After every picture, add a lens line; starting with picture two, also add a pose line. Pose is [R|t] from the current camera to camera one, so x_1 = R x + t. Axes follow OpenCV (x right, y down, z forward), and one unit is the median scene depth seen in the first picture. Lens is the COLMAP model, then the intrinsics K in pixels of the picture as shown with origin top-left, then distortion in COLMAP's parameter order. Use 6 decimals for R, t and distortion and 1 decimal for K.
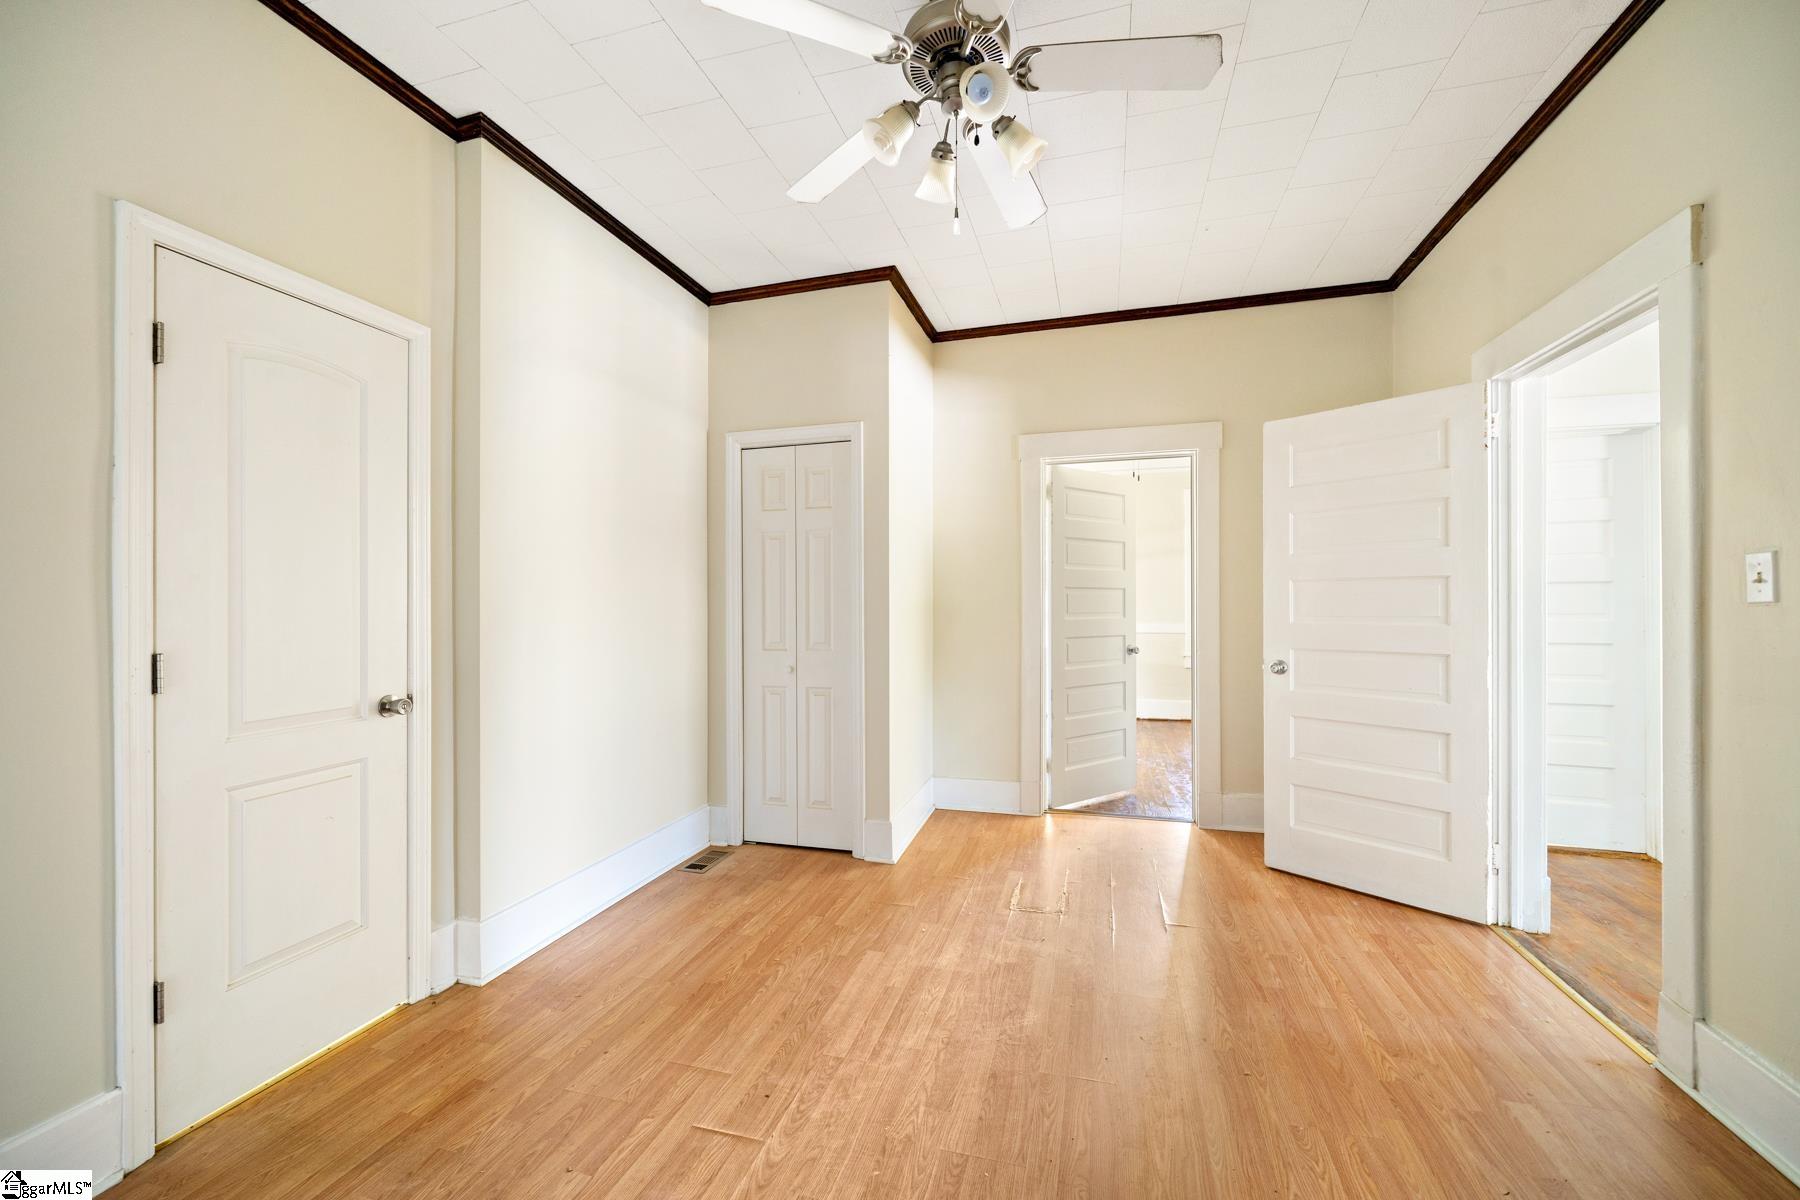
lens RADIAL K [[718.6, 0, 900.6], [0, 718.6, 603.2], [0, 0, 1]] dist [0.001230, 0.000314]
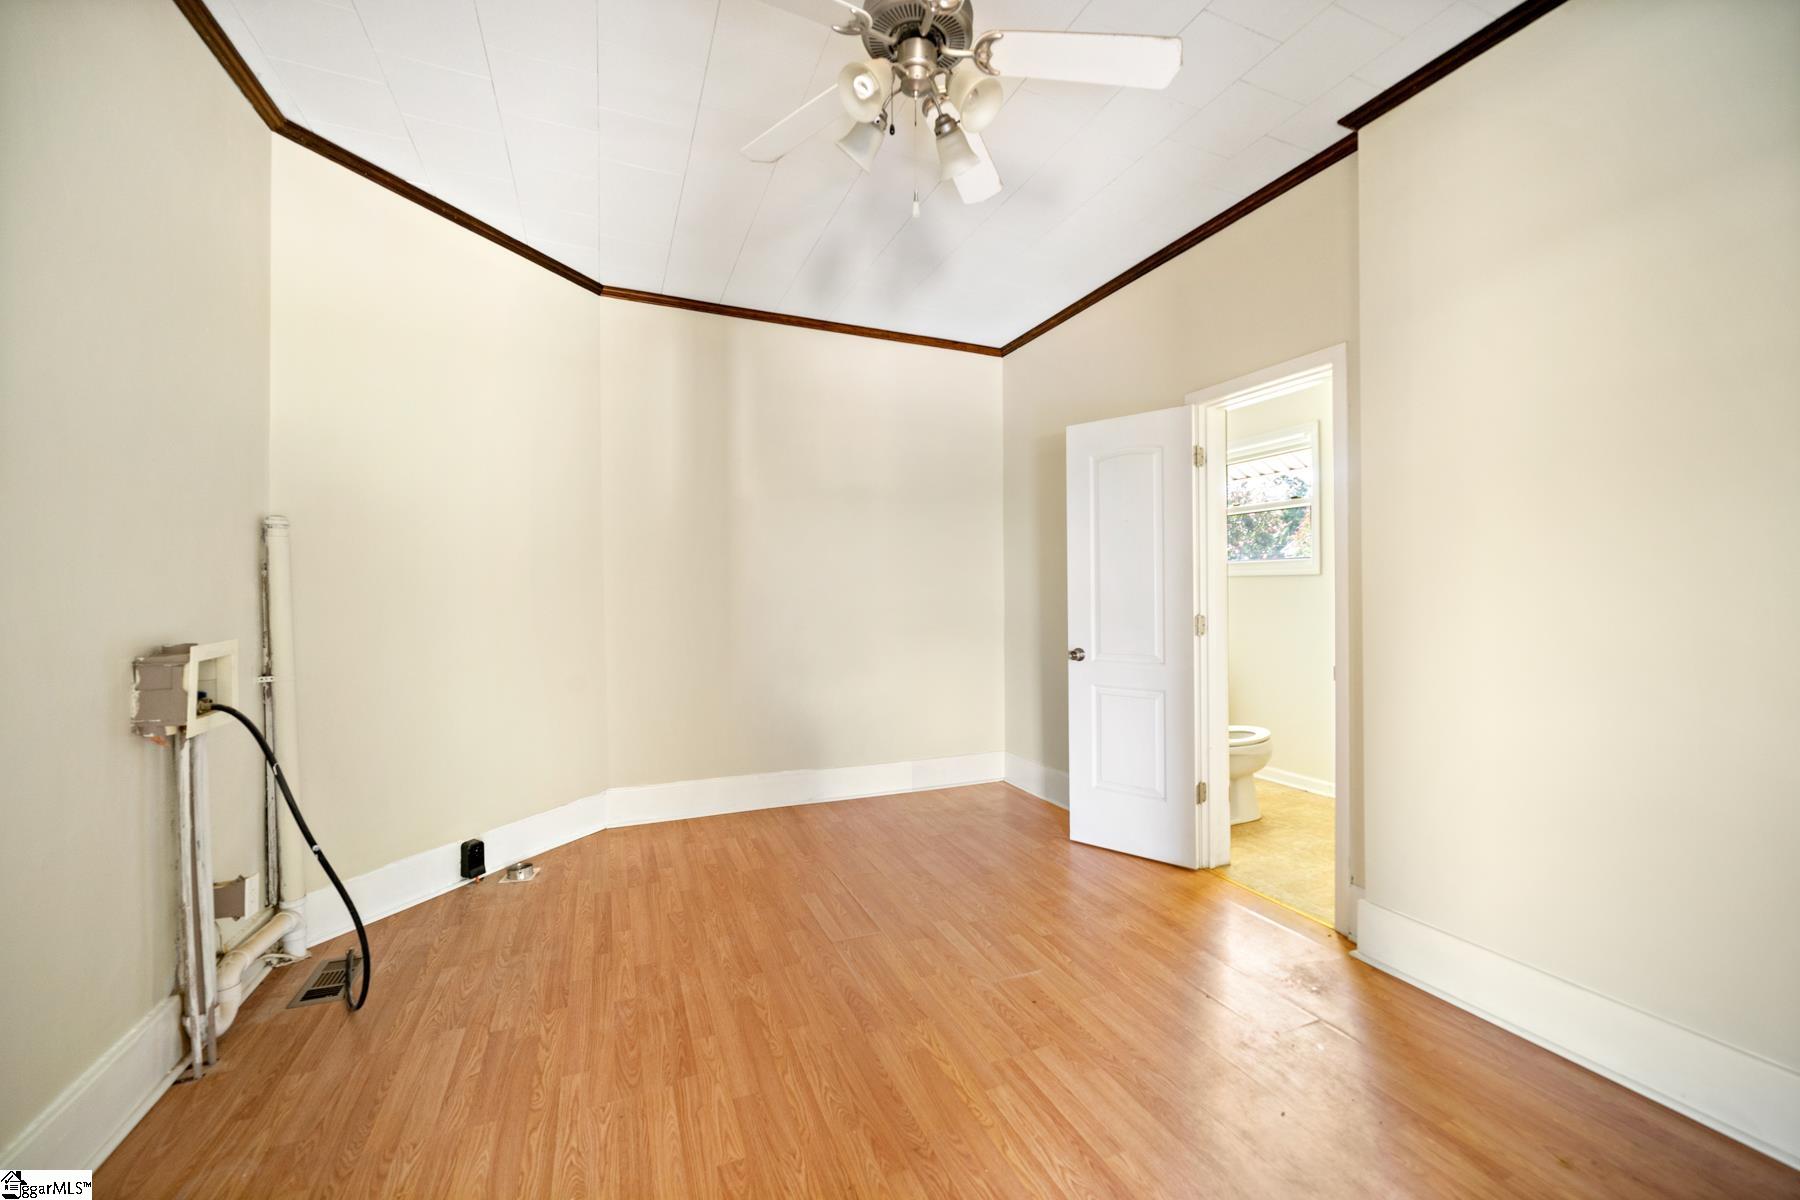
lens RADIAL K [[718.6, 0, 901.4], [0, 718.6, 597.5], [0, 0, 1]] dist [0.001230, 0.000314]
pose [[-0.783958, 0.009929, -0.620734, 0.726041], [0.007473, 0.999951, 0.006558, 0.000715], [0.620769, 0.000502, -0.783994, 1.801472]]
